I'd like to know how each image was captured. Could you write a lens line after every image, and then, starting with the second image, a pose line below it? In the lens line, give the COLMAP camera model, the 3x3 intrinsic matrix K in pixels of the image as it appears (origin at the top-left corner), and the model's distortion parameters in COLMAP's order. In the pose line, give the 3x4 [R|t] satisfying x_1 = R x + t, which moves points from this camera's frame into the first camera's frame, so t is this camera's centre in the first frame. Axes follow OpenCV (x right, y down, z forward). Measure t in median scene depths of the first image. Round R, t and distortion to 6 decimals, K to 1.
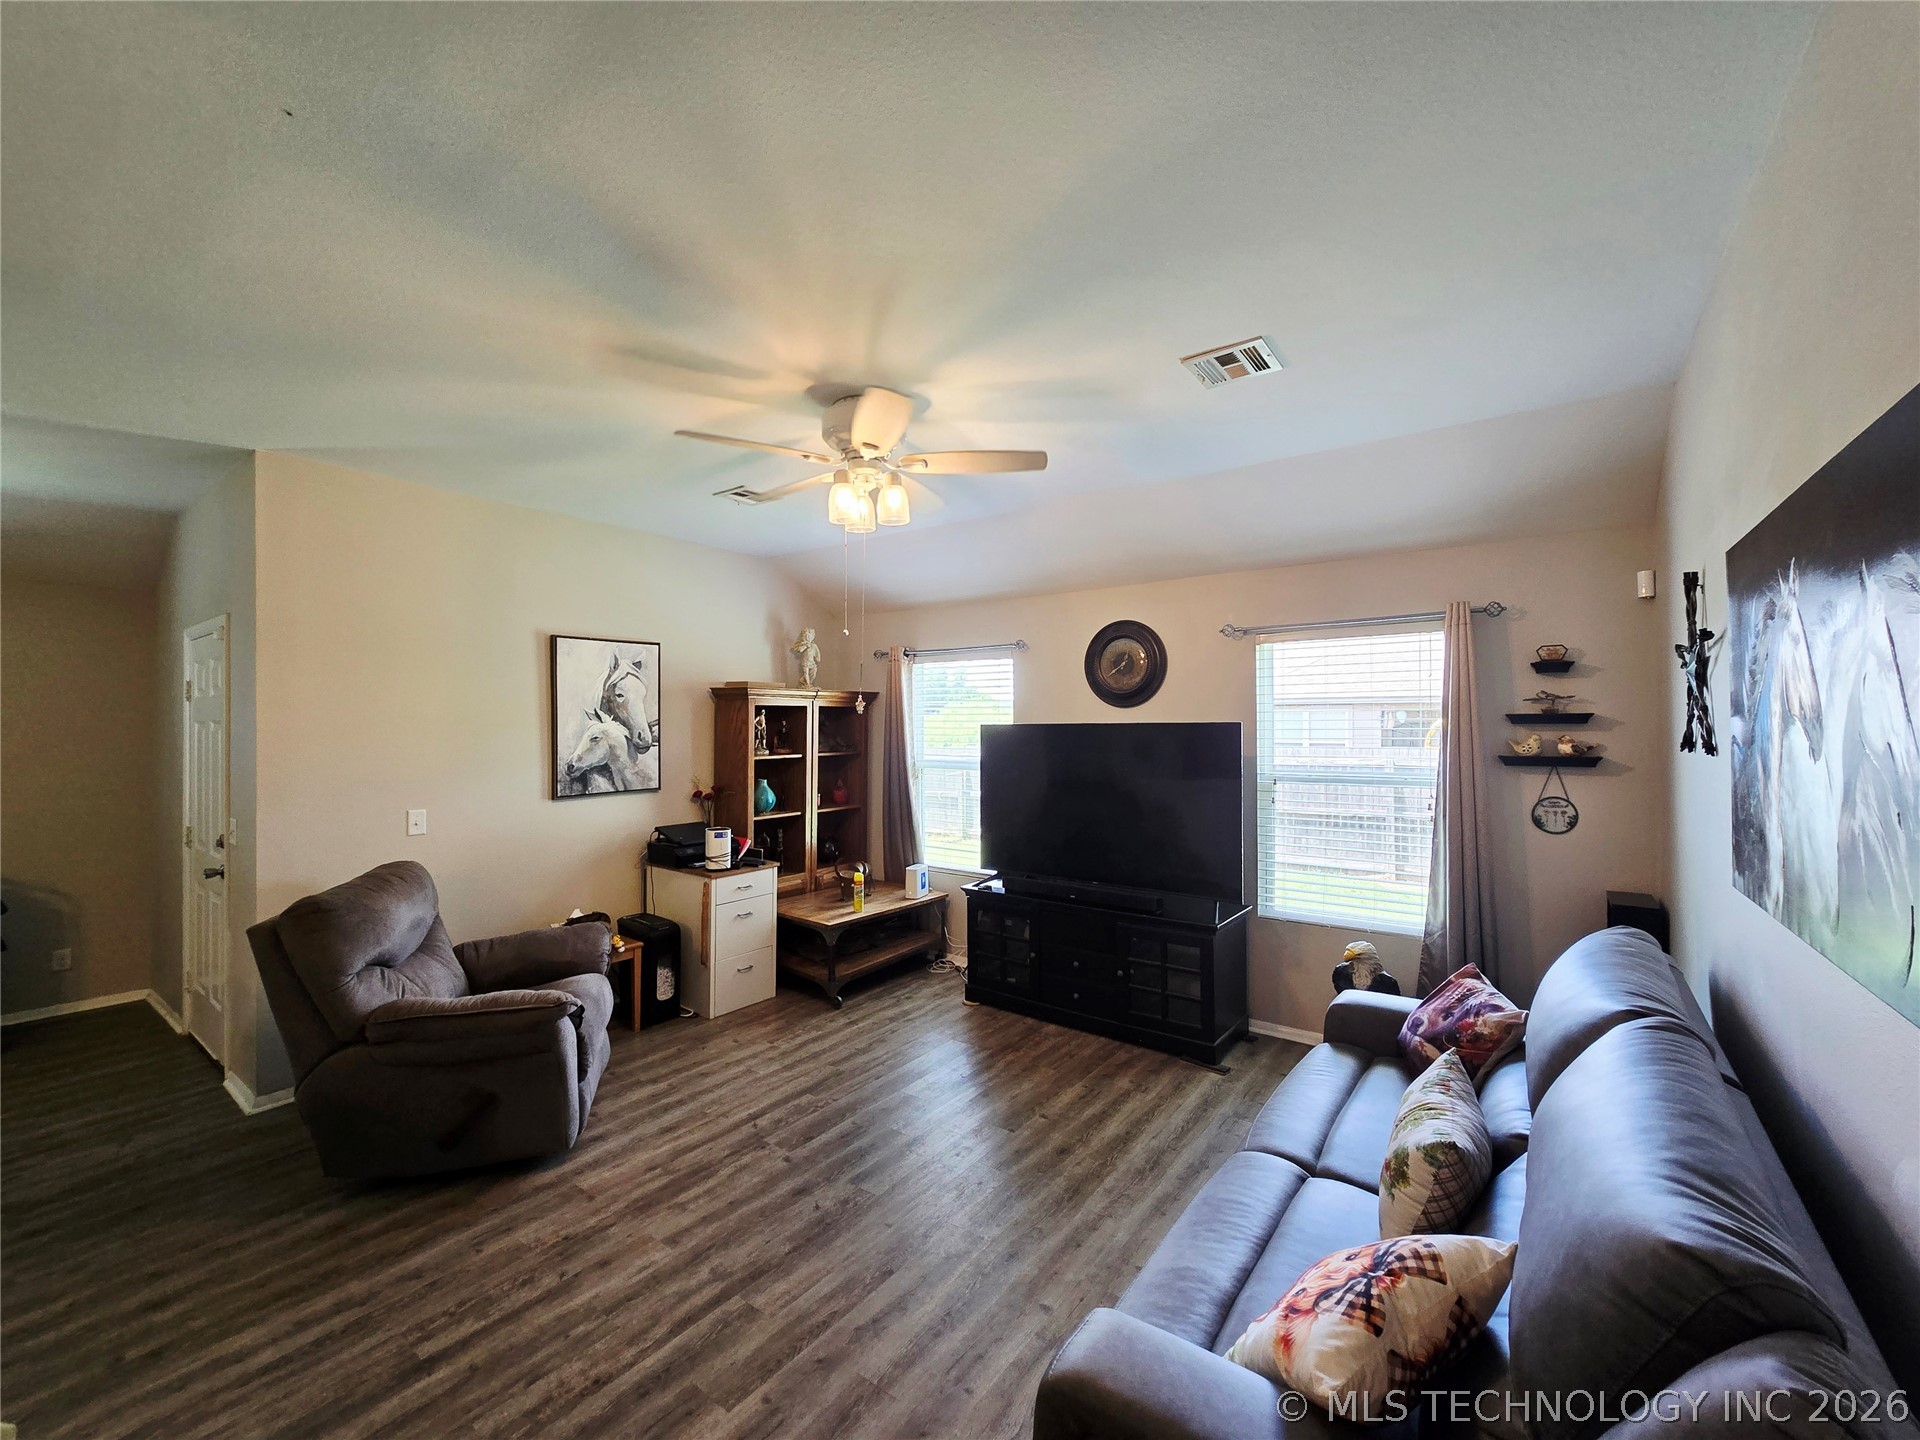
lens RADIAL K [[791.6, 0, 951.6], [0, 791.6, 719.9], [0, 0, 1]] dist [-0.008884, 0.003316]
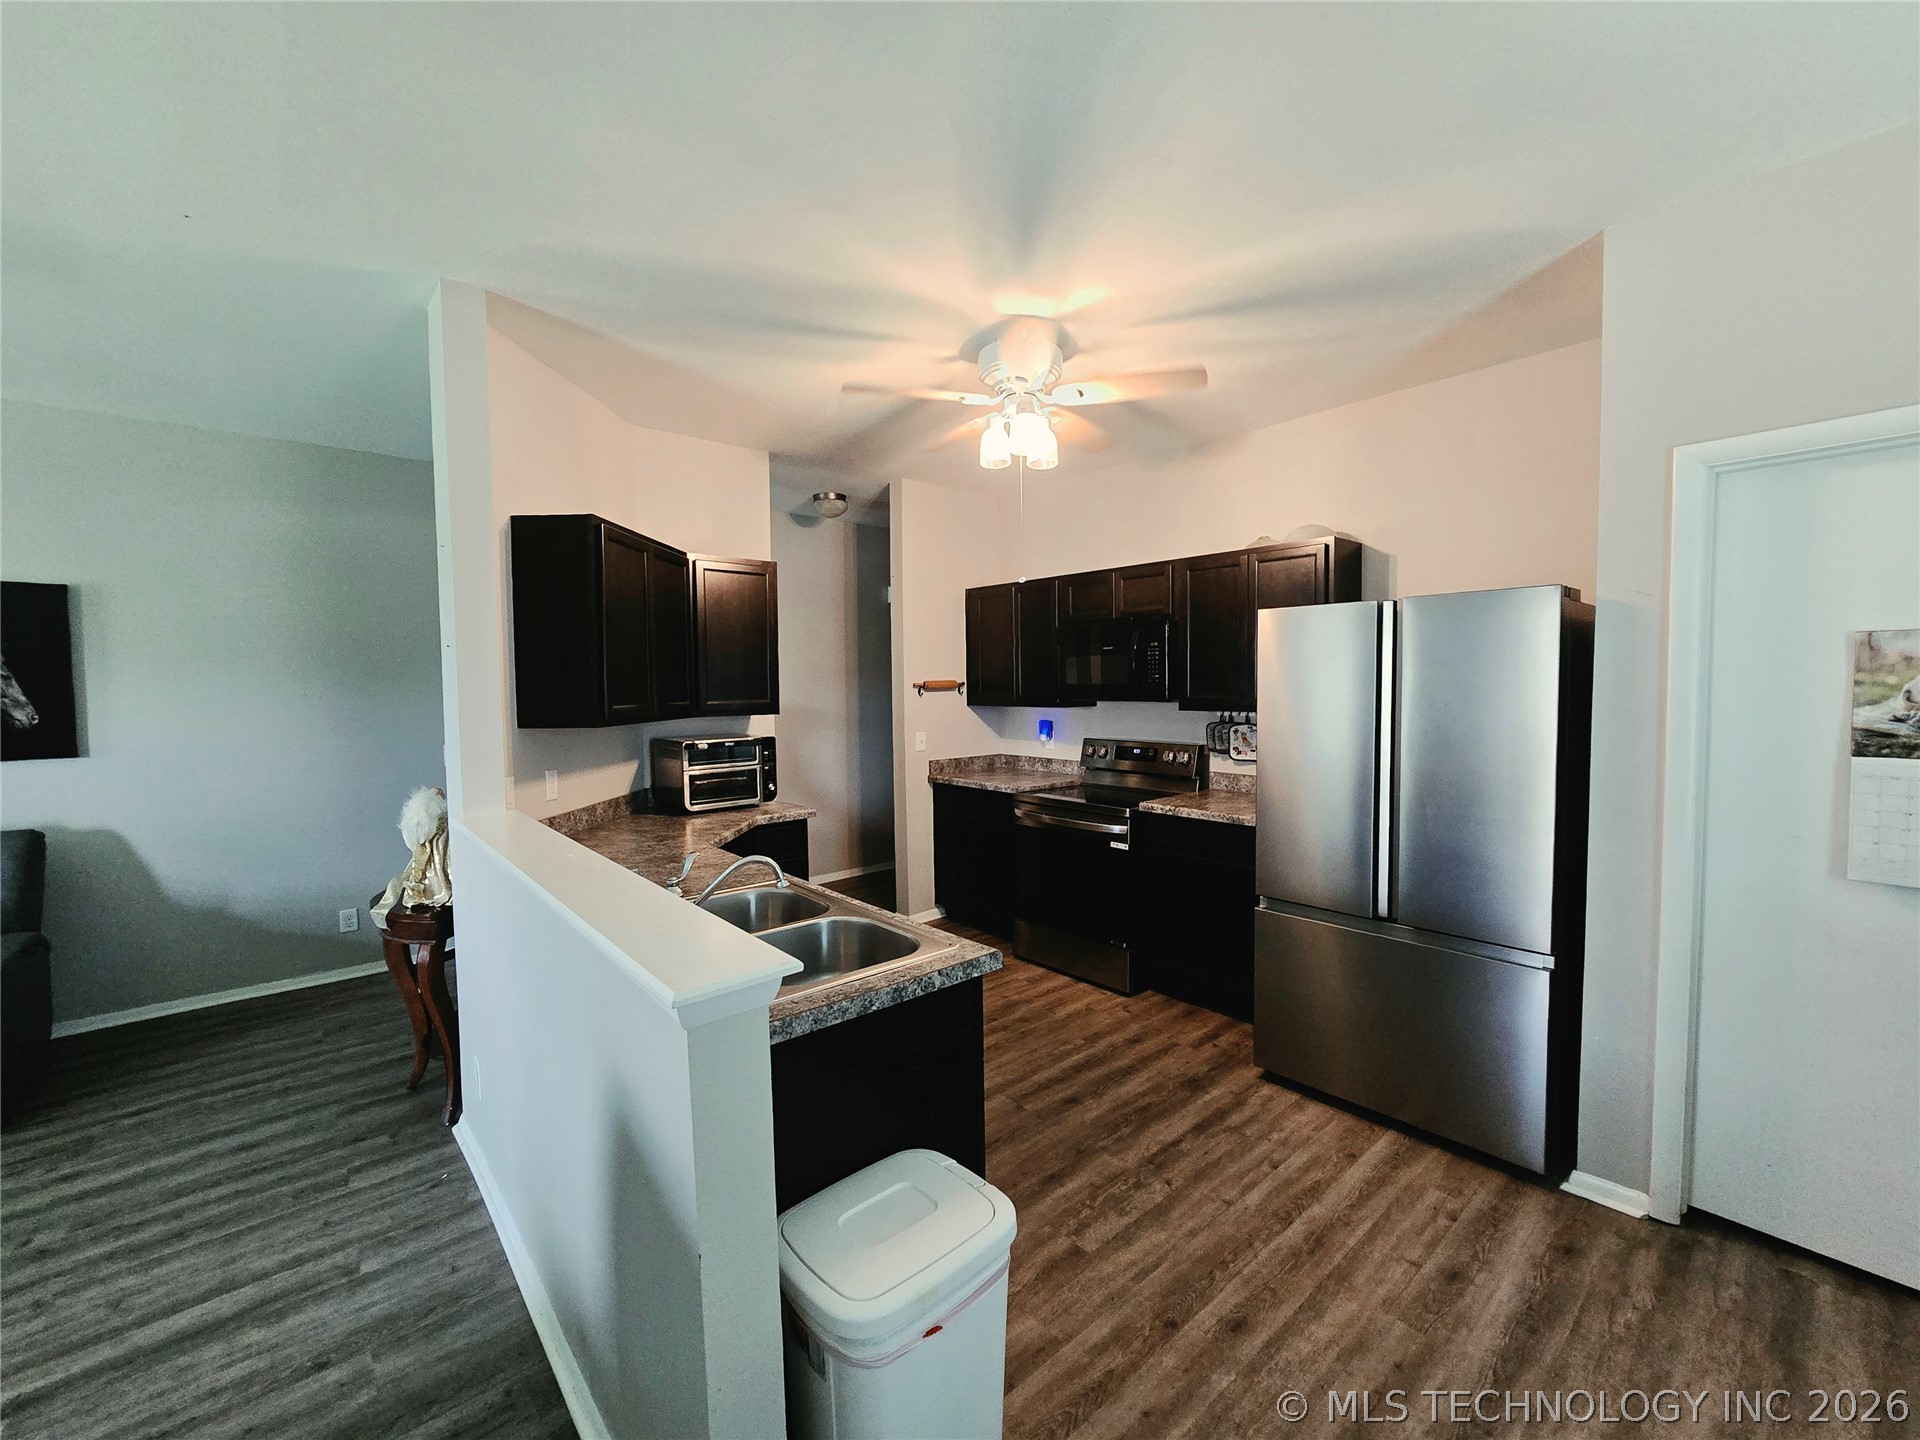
lens RADIAL K [[790.8, 0, 952.7], [0, 790.8, 718.6], [0, 0, 1]] dist [-0.001100, 0.000368]
pose [[-0.976727, 0.004661, 0.214437, -0.816962], [0.013160, 0.999182, 0.038225, 0.026365], [-0.214084, 0.040158, -0.975989, 0.704674]]
